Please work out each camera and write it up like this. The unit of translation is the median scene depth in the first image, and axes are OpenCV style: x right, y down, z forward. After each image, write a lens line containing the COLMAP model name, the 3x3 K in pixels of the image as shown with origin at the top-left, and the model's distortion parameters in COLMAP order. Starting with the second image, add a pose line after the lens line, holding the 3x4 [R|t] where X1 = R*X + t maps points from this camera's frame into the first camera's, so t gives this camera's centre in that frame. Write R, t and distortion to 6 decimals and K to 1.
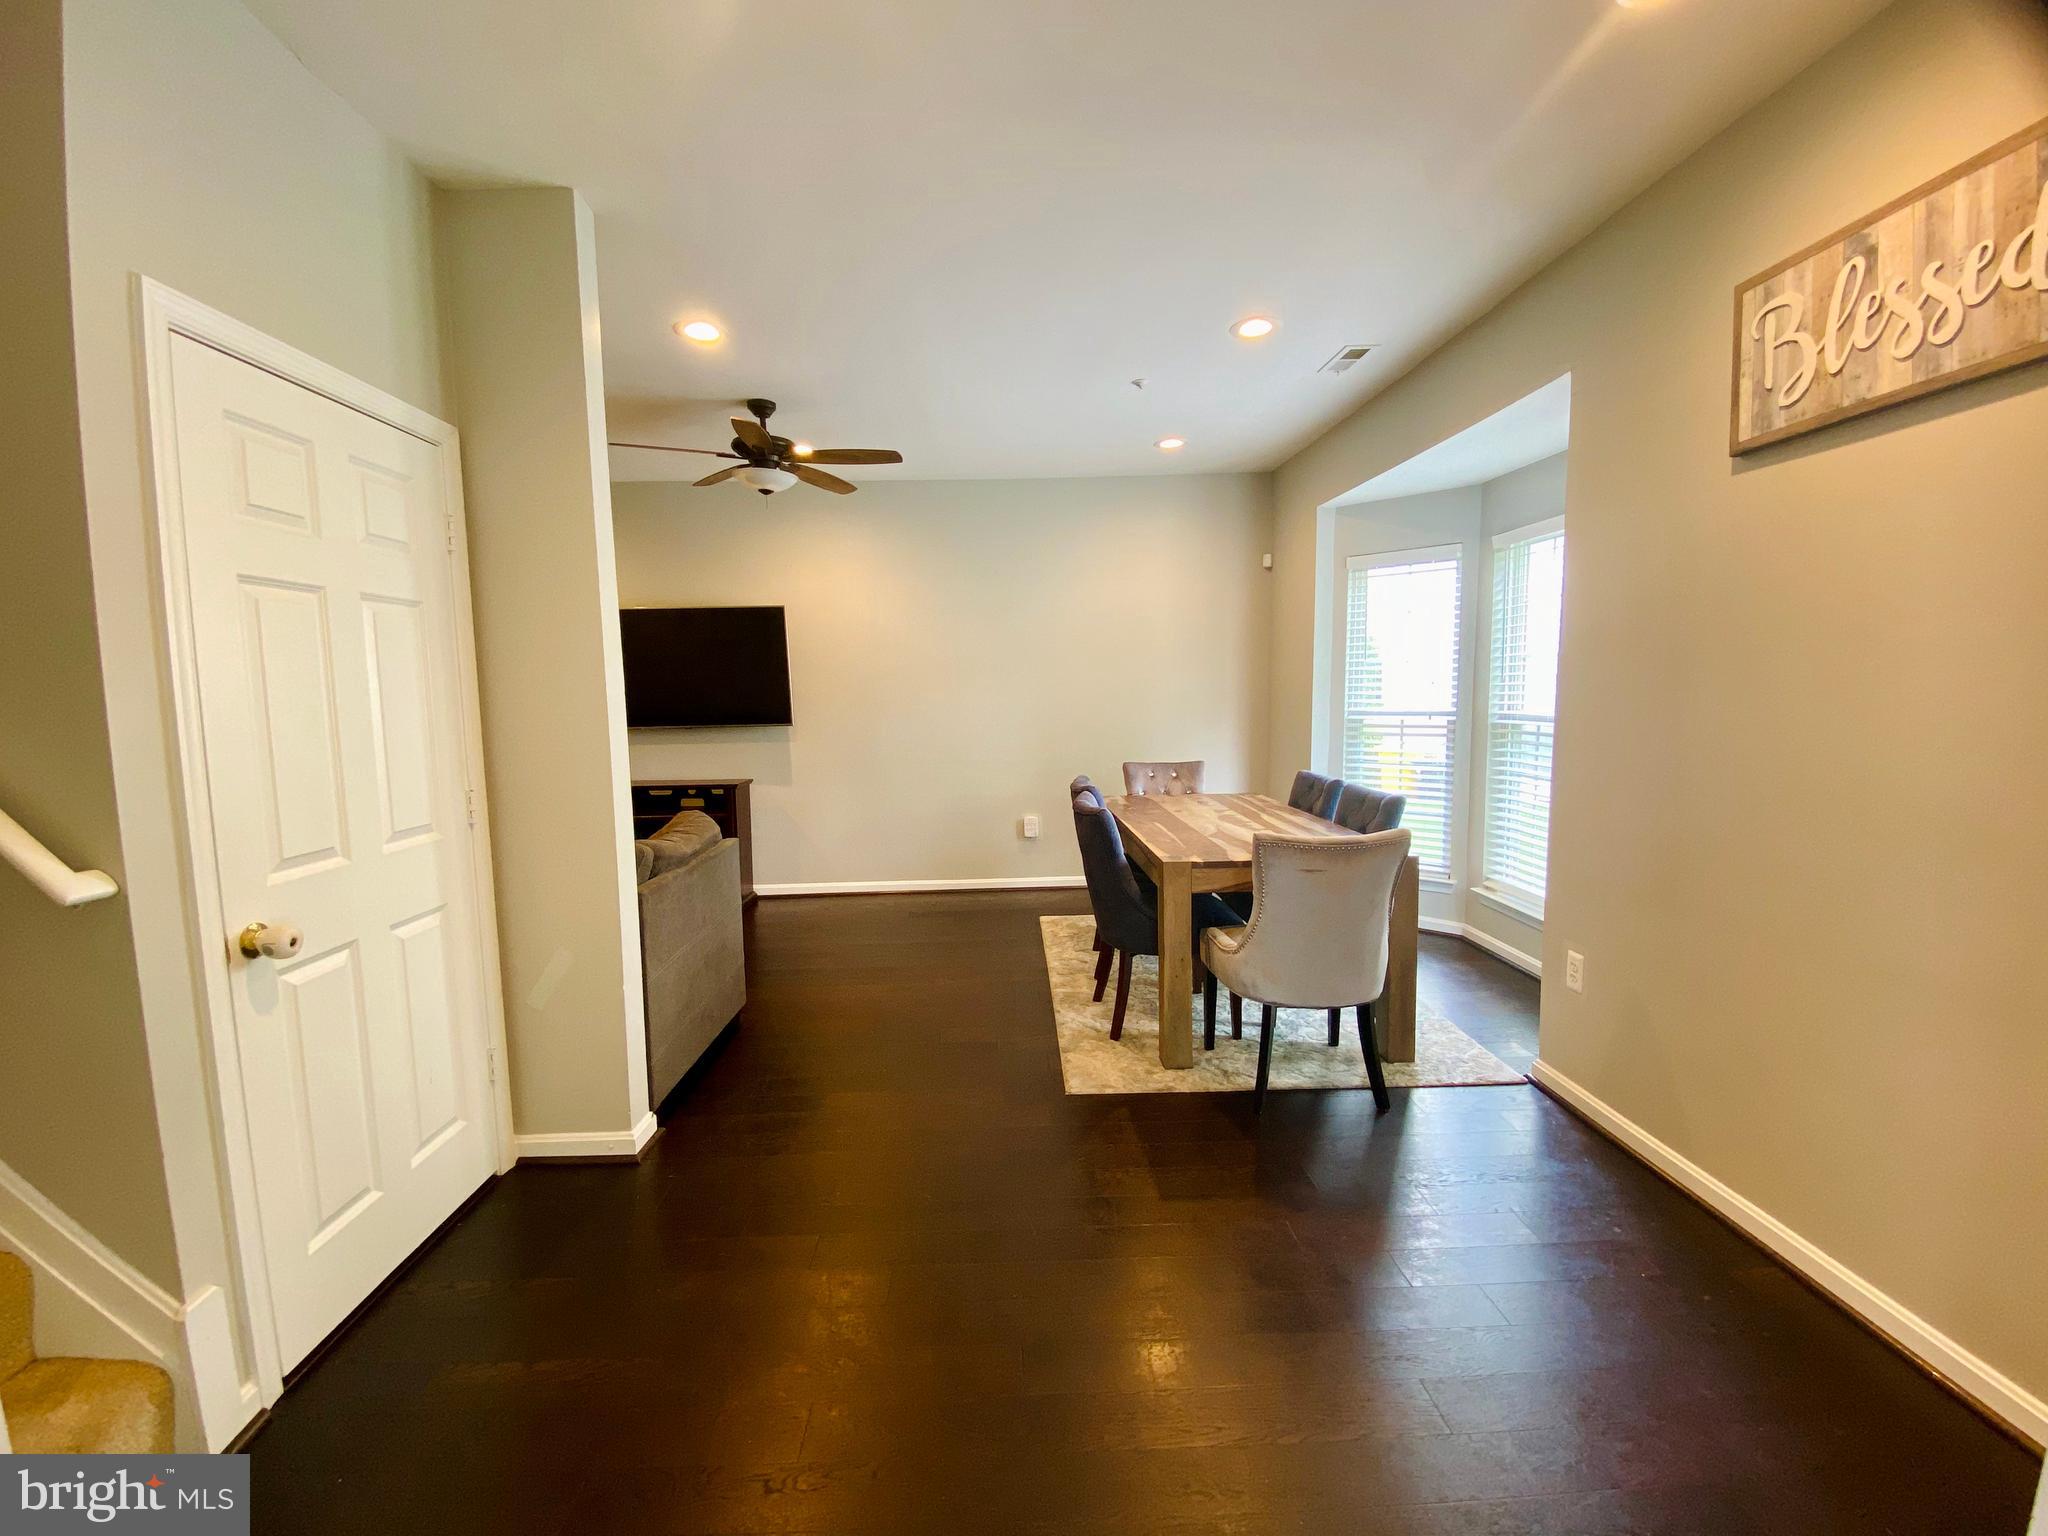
lens RADIAL K [[824.2, 0, 1024.0], [0, 824.2, 768.0], [0, 0, 1]] dist [0.024301, -0.016174]
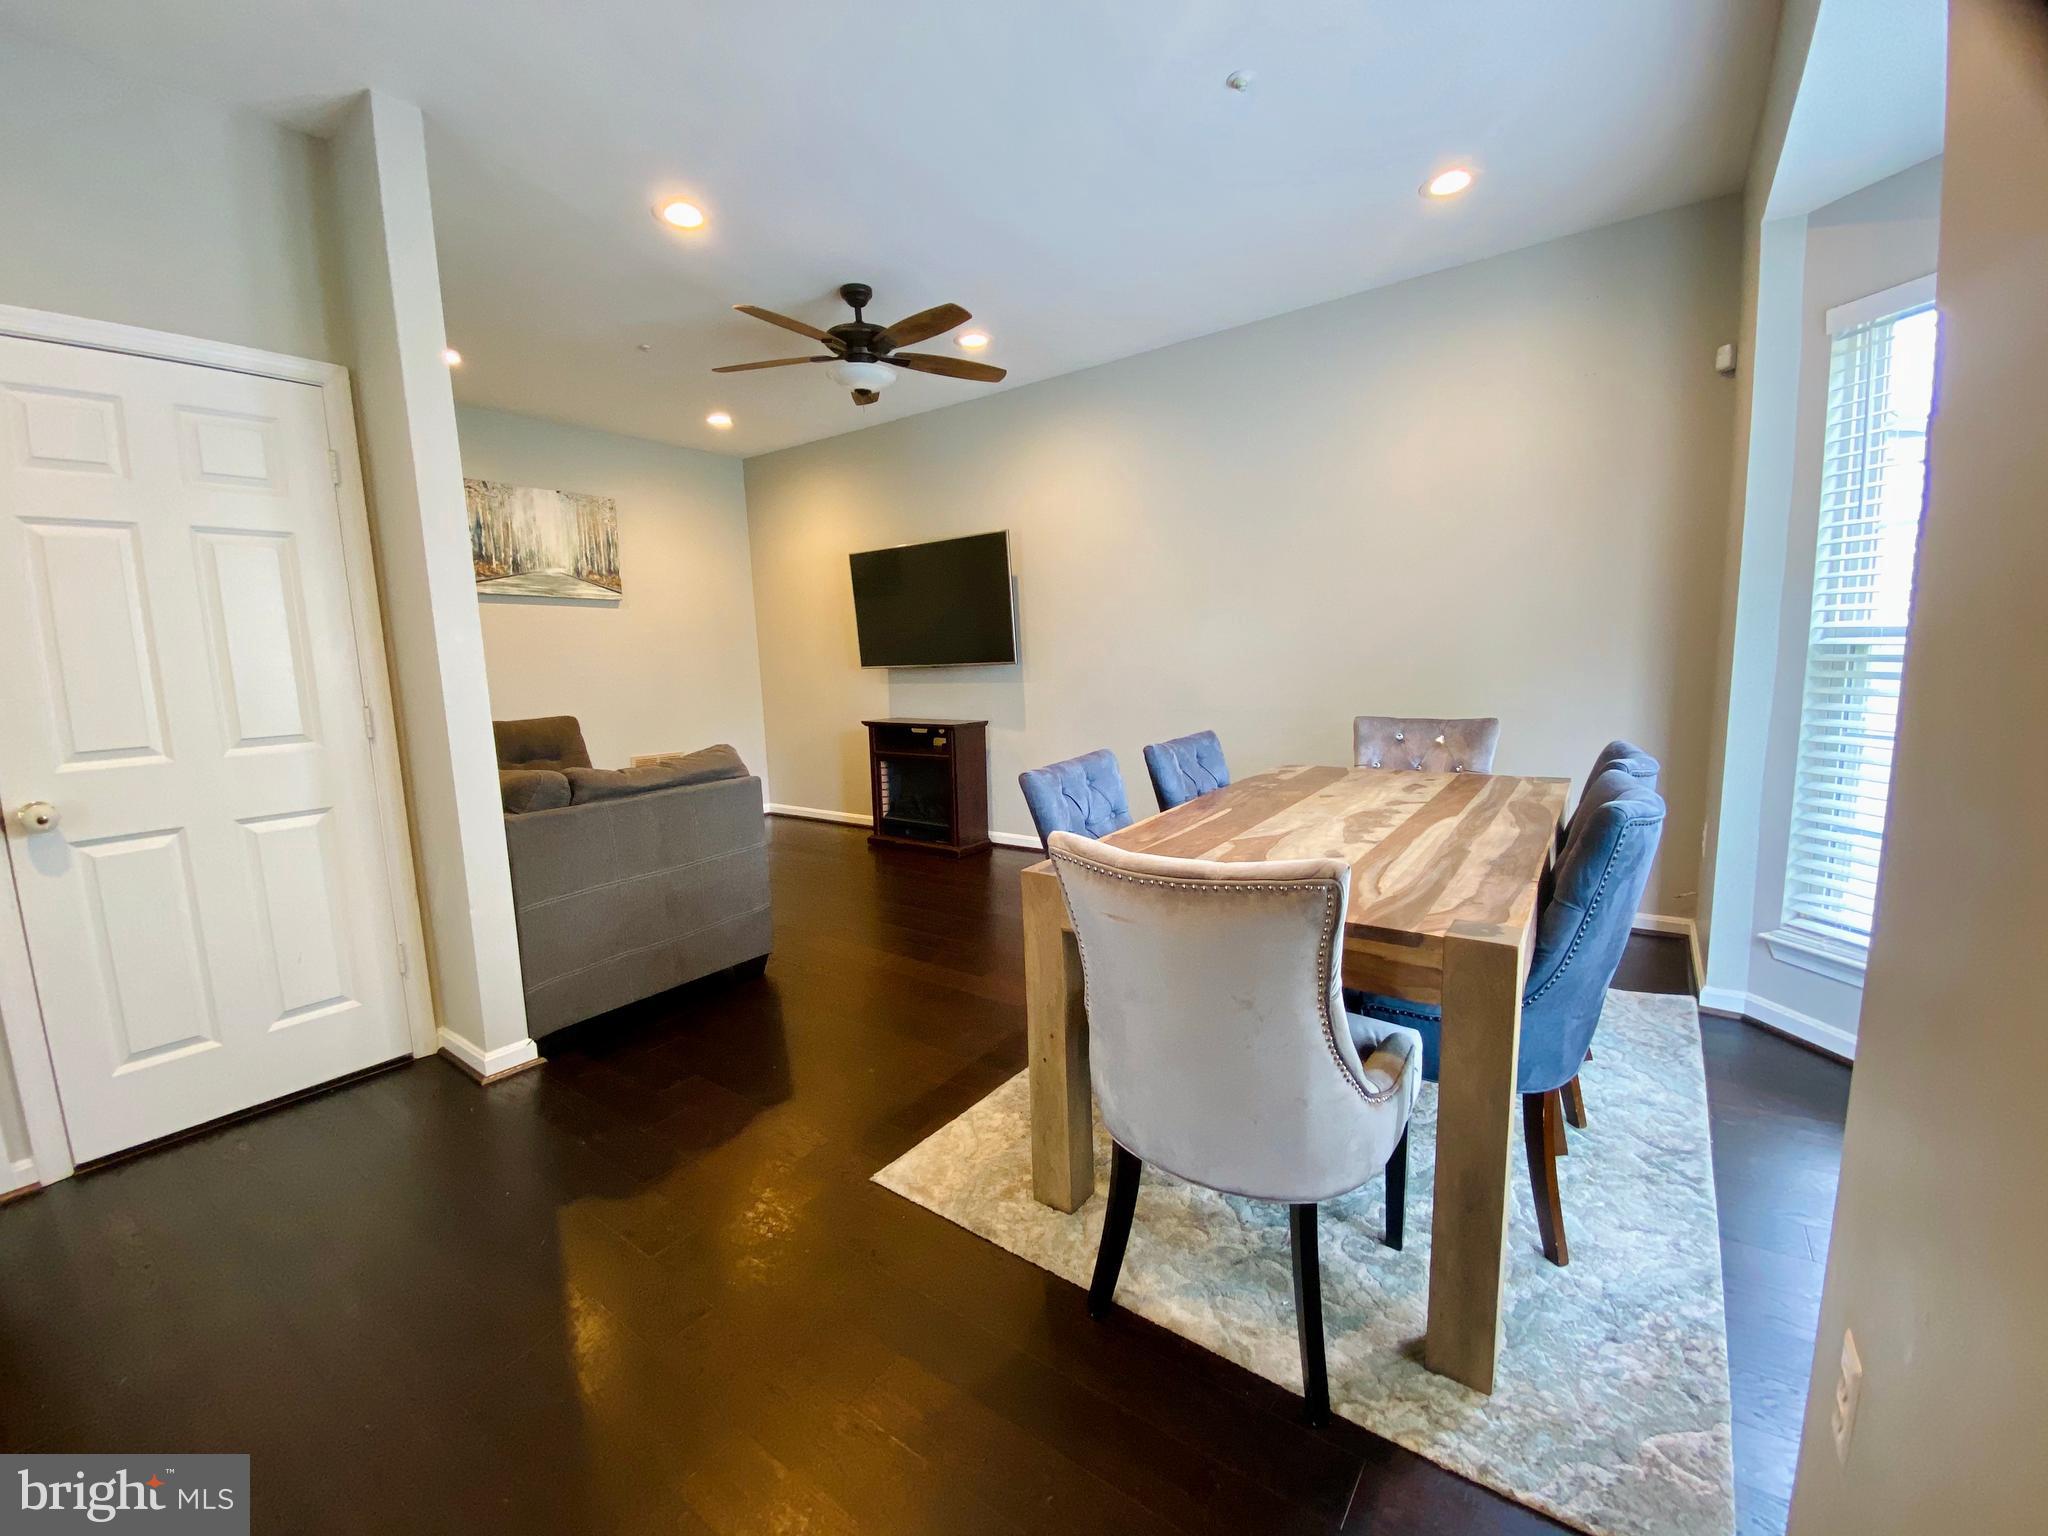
lens RADIAL K [[824.2, 0, 1024.0], [0, 824.2, 768.0], [0, 0, 1]] dist [0.024301, -0.016174]
pose [[0.786908, 0.077937, -0.612129, 0.550676], [-0.041225, 0.996415, 0.073870, -0.007811], [0.615692, -0.032894, 0.787300, 0.534002]]
